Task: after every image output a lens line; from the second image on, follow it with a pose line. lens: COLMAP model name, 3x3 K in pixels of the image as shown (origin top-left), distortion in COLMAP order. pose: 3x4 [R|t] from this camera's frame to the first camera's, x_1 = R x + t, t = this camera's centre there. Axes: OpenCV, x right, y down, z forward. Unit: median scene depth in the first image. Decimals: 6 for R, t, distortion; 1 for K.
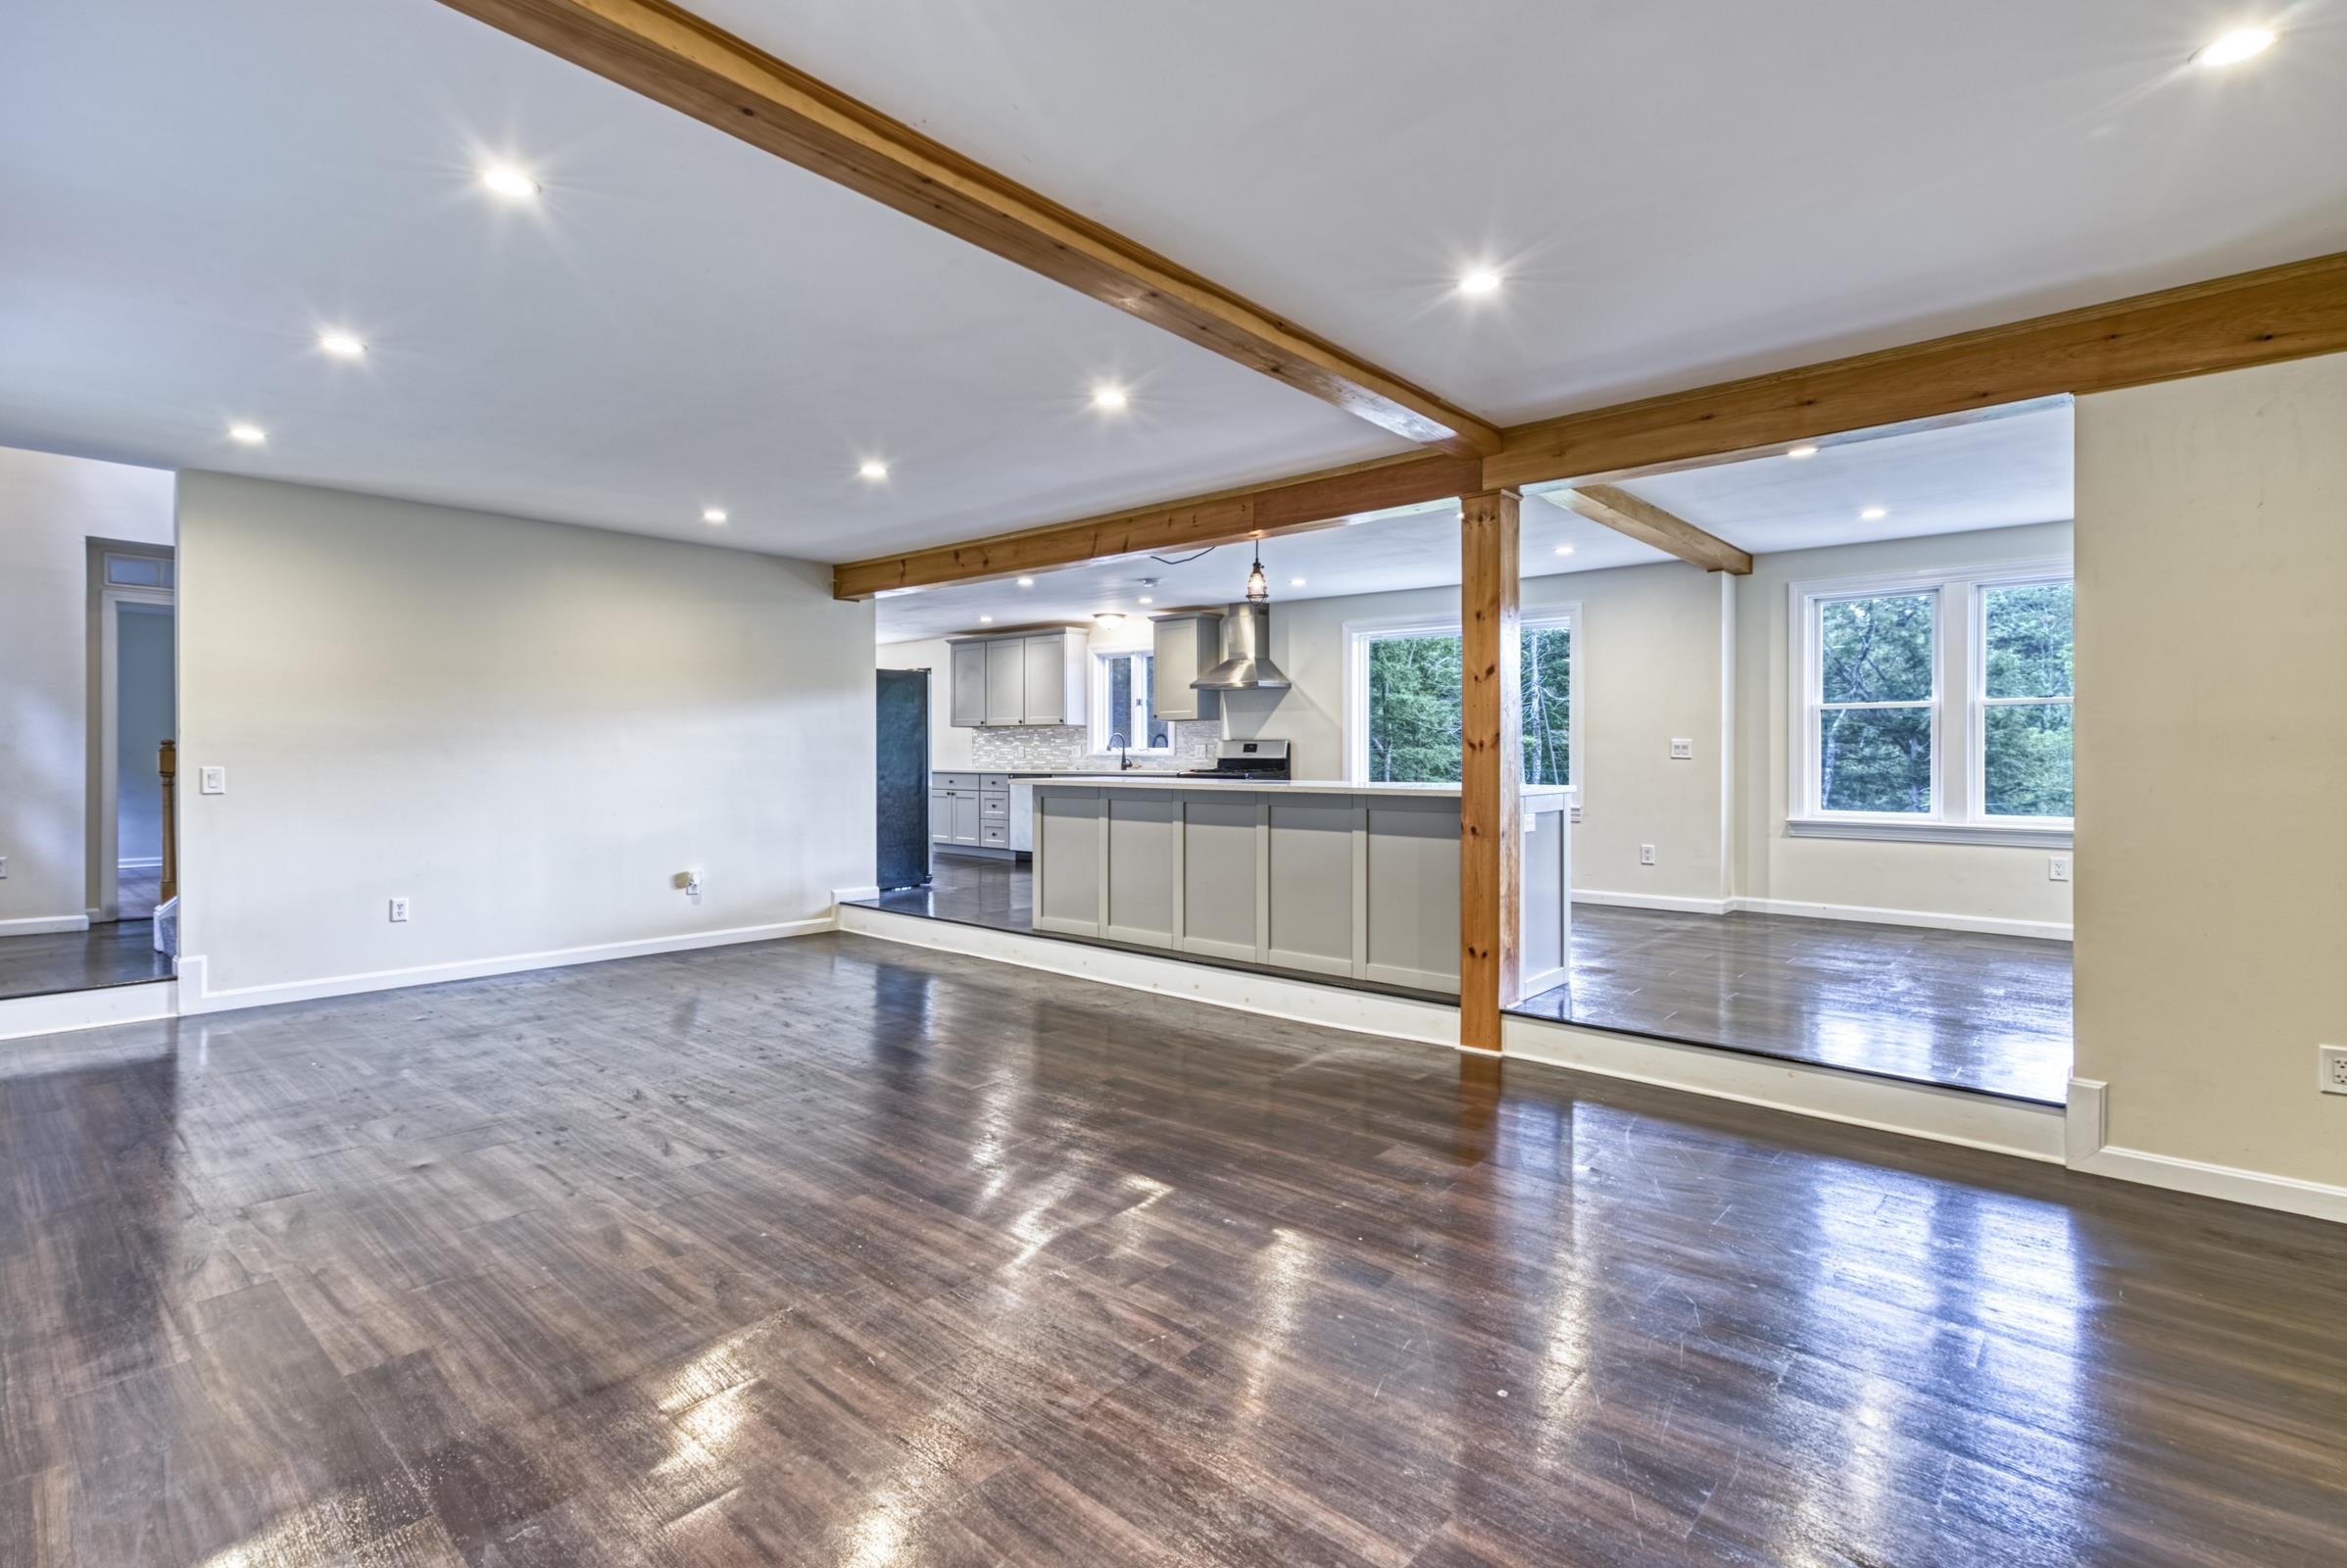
lens RADIAL K [[1068.5, 0, 1162.3], [0, 1068.5, 777.2], [0, 0, 1]] dist [-0.007918, 0.011163]
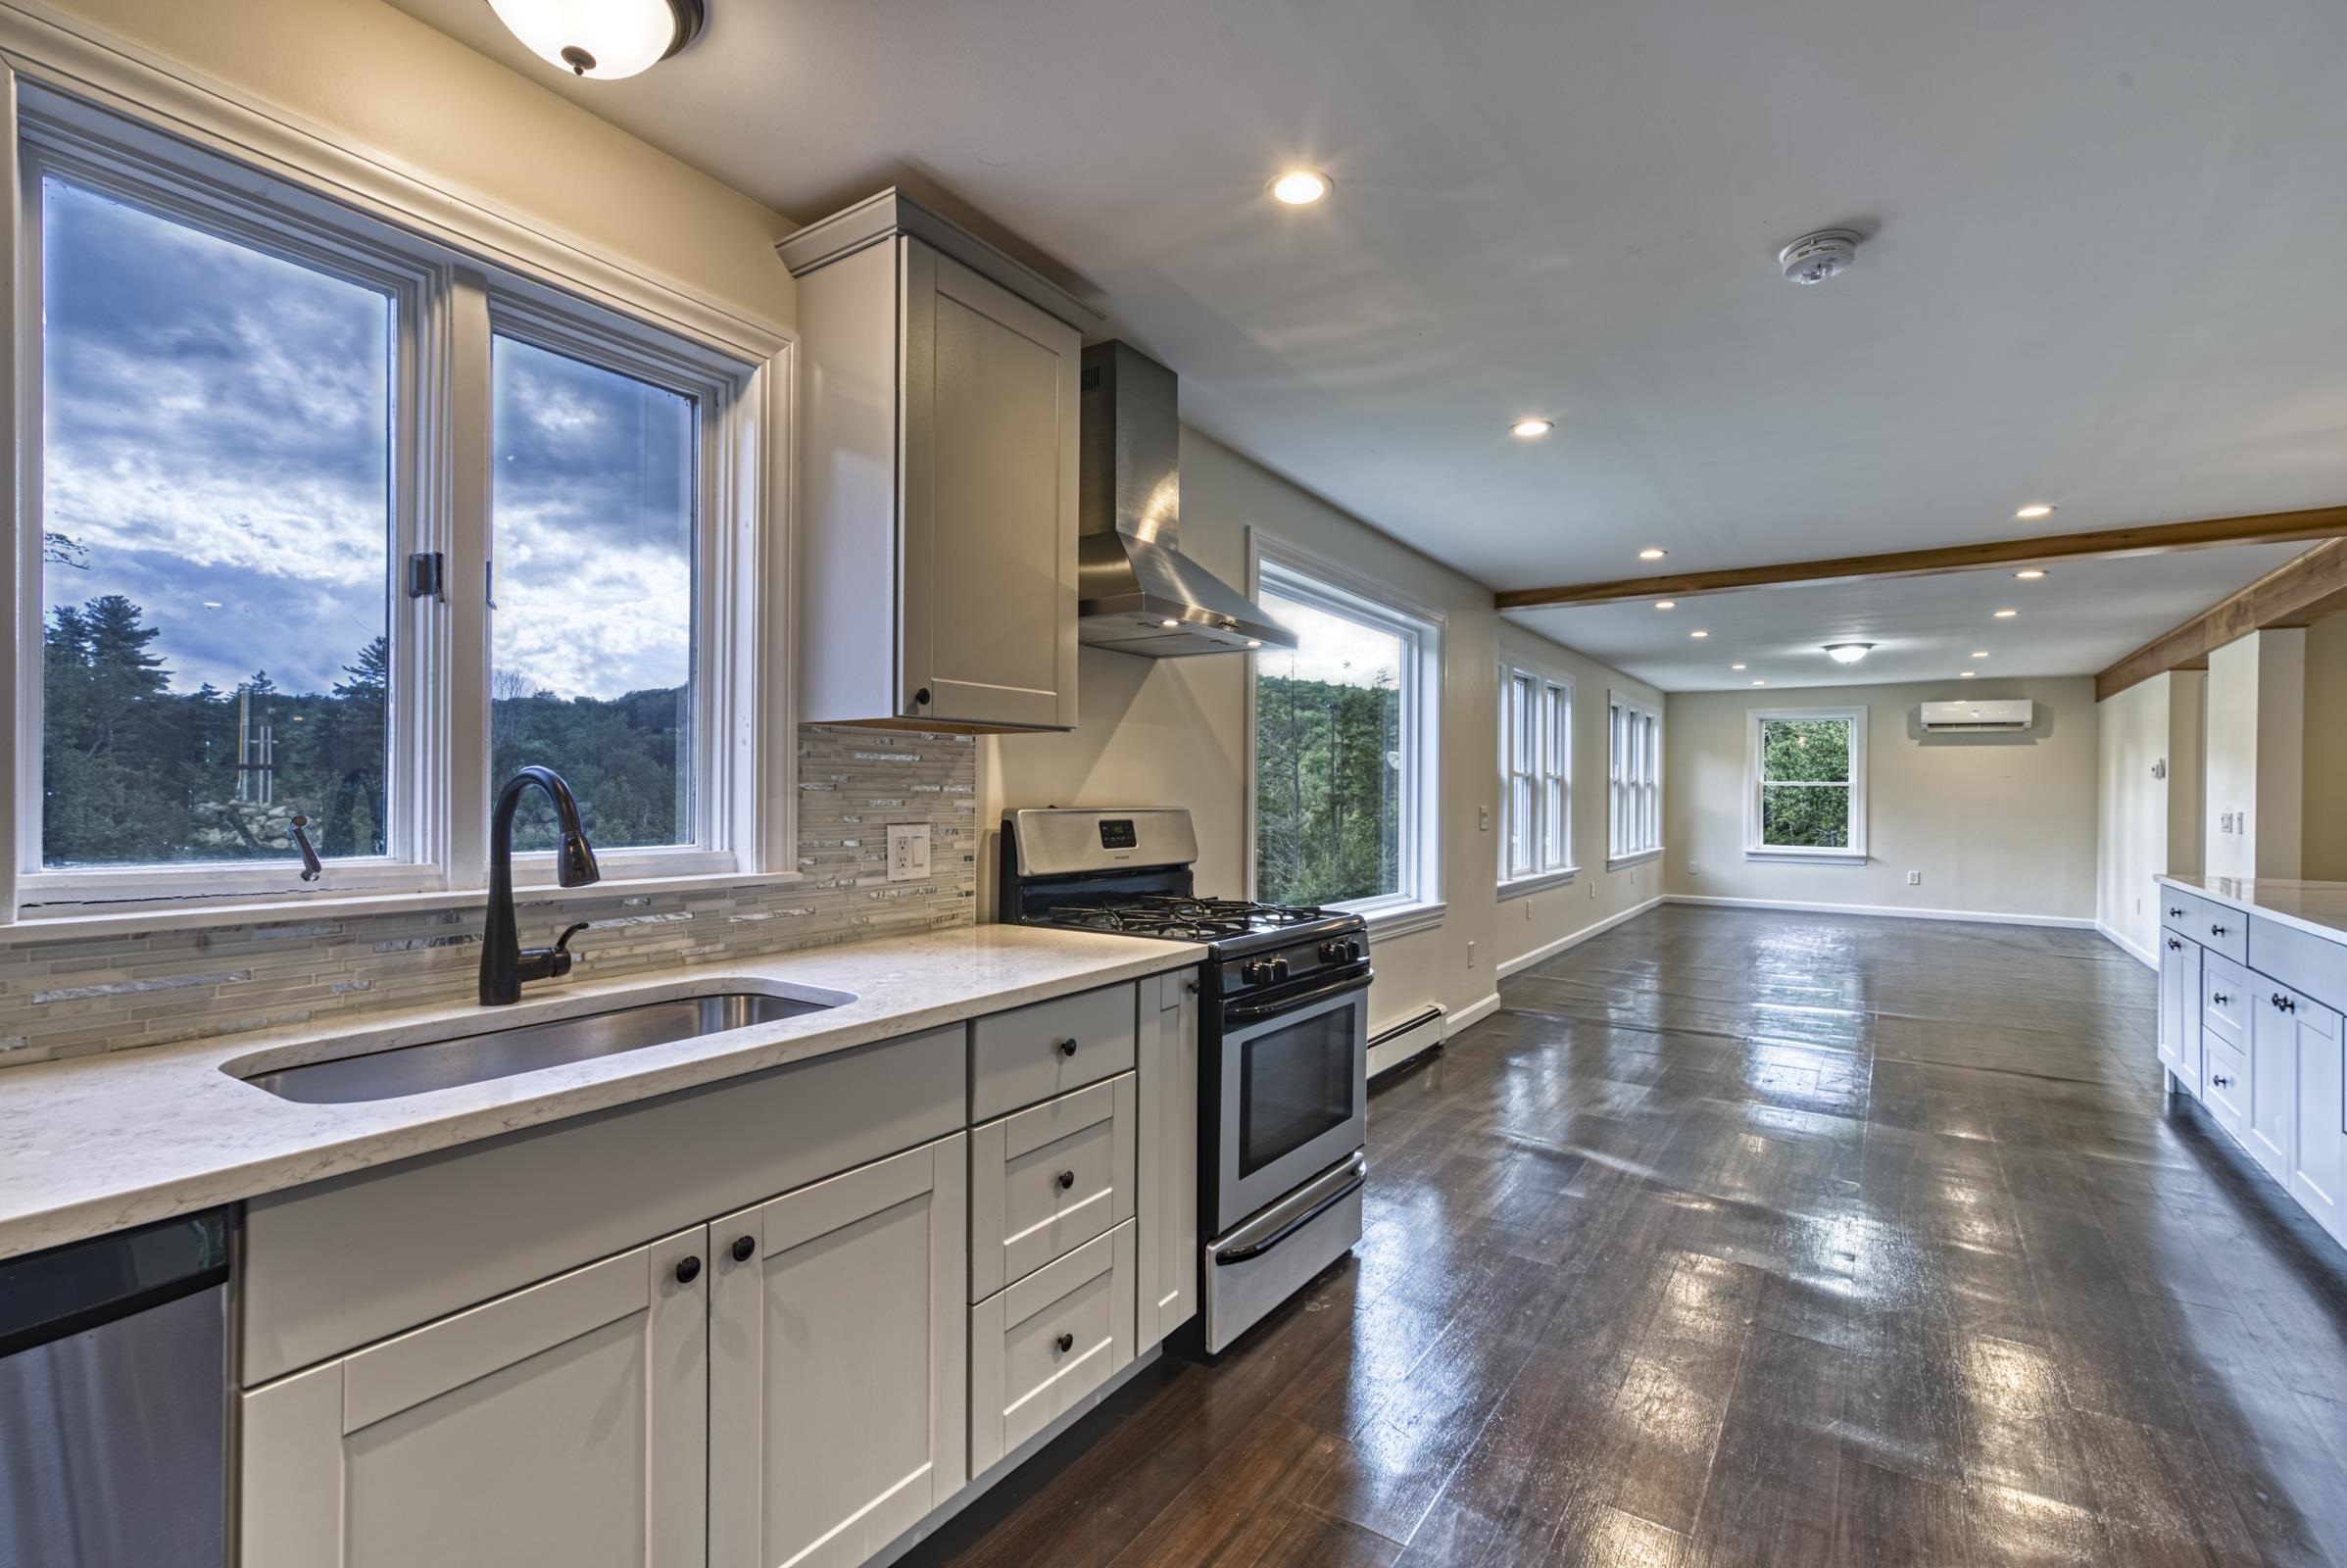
lens RADIAL K [[1068.5, 0, 1161.5], [0, 1068.5, 785.0], [0, 0, 1]] dist [-0.007918, 0.011163]
pose [[-0.120814, 0.004103, 0.992667, -0.432181], [0.014170, 0.999897, -0.002409, -0.079491], [-0.992574, 0.013775, -0.120860, 2.002546]]
